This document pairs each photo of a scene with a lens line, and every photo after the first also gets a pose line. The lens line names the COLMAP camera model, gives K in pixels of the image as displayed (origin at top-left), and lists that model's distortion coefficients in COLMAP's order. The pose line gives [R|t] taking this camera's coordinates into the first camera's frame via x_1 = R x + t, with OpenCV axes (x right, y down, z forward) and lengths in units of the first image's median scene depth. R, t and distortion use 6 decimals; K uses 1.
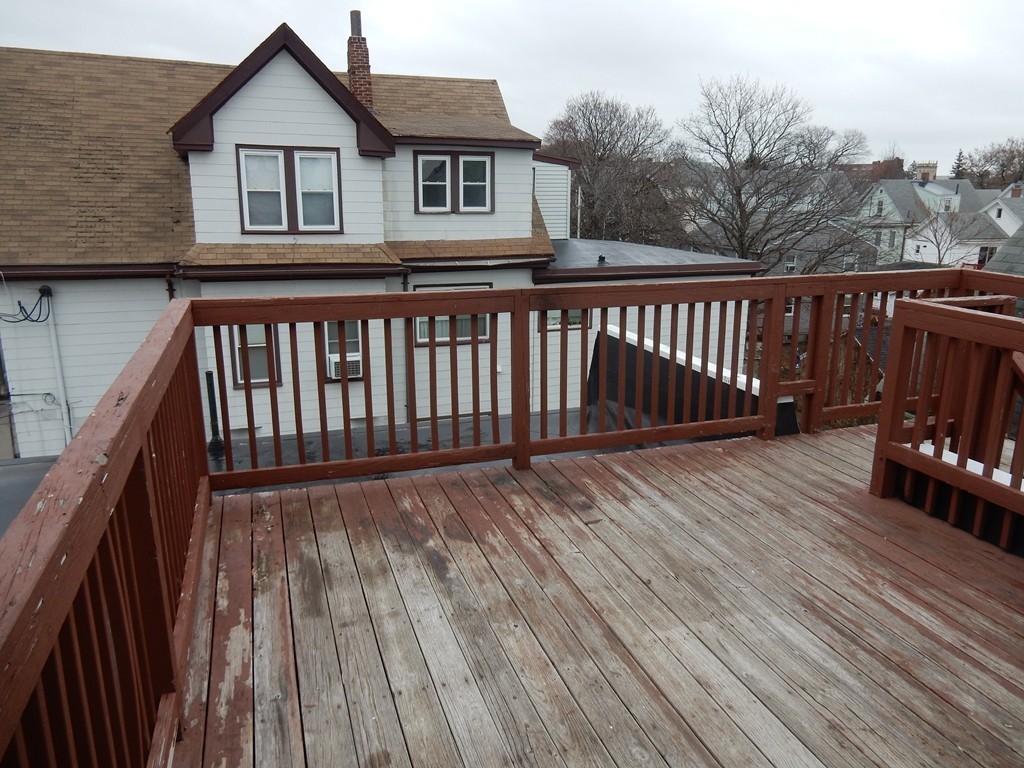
lens RADIAL K [[718.6, 0, 512.0], [0, 718.6, 384.0], [0, 0, 1]] dist [-0.001872, -0.005323]
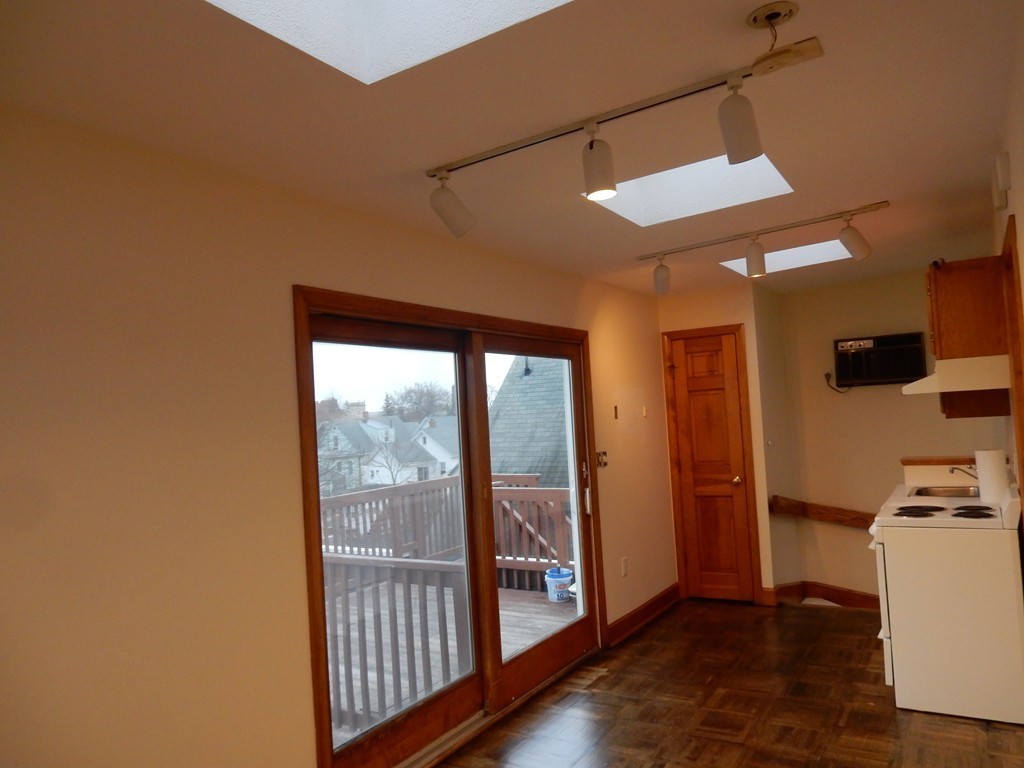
lens RADIAL K [[825.5, 0, 512.0], [0, 825.5, 384.0], [0, 0, 1]] dist [0.017347, -0.003142]
pose [[0.744917, -0.016279, 0.666959, -0.180885], [0.221999, 0.948781, -0.224790, 0.031308], [-0.629139, 0.315514, 0.710377, -0.172484]]
